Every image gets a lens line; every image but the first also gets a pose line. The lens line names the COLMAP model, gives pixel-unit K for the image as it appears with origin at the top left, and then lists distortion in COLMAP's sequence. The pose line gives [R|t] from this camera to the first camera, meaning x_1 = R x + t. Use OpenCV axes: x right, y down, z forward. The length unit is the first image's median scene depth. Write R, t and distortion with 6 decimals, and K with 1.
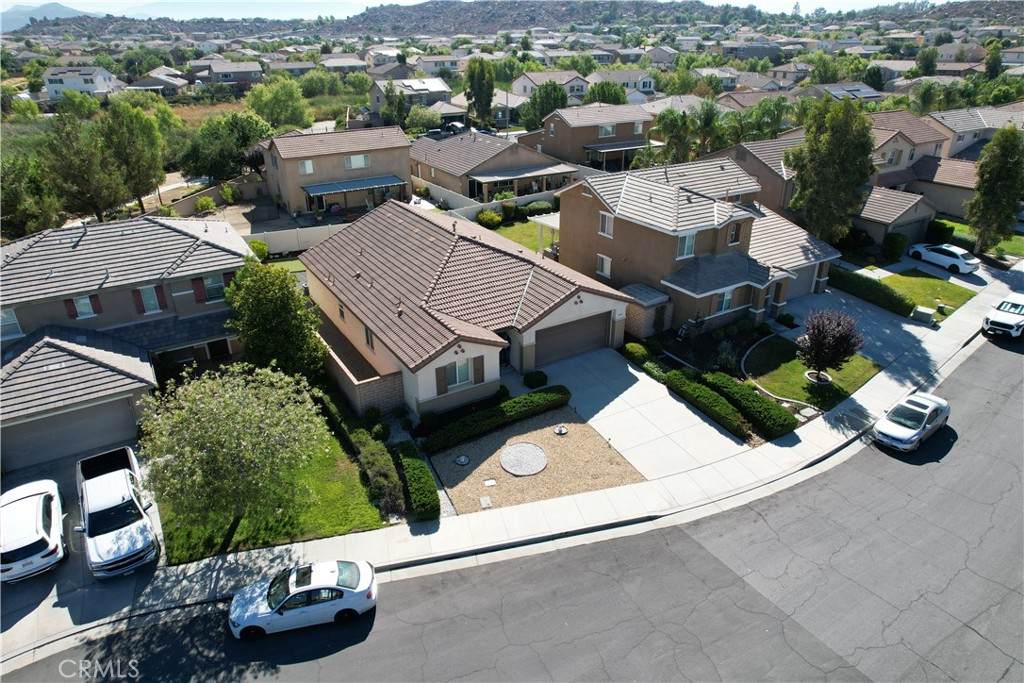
lens RADIAL K [[653.1, 0, 512.3], [0, 653.1, 344.3], [0, 0, 1]] dist [-0.078363, 0.071304]
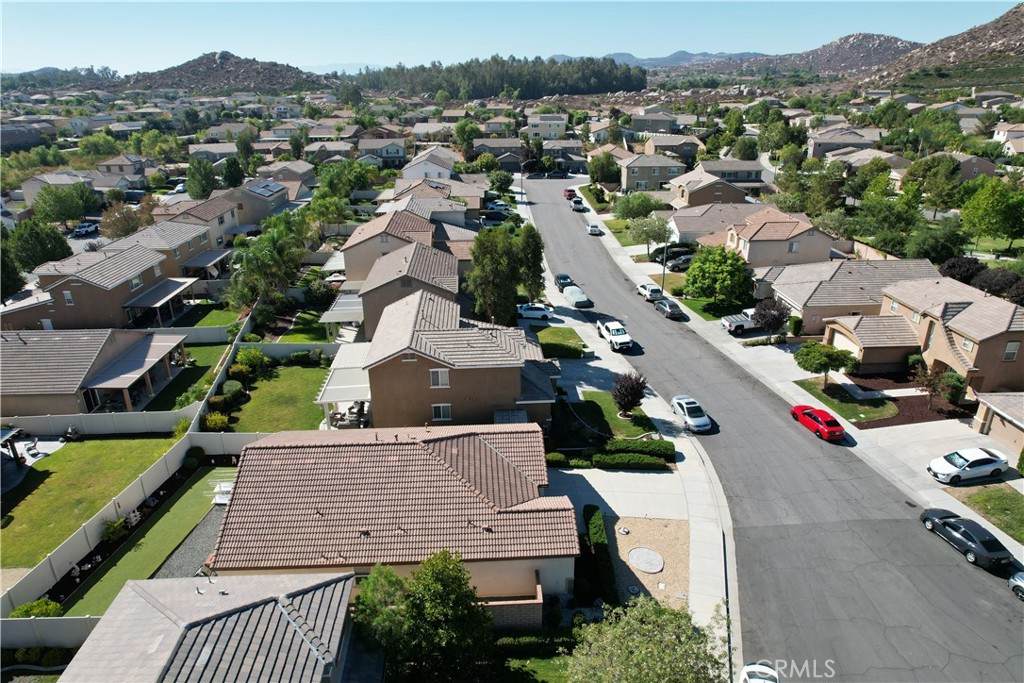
lens RADIAL K [[653.1, 0, 512.3], [0, 653.1, 344.3], [0, 0, 1]] dist [-0.078363, 0.071304]
pose [[0.474738, -0.329266, 0.816216, -0.958760], [0.389745, 0.910147, 0.140470, -0.473804], [-0.789128, 0.251429, 0.560411, 0.333205]]
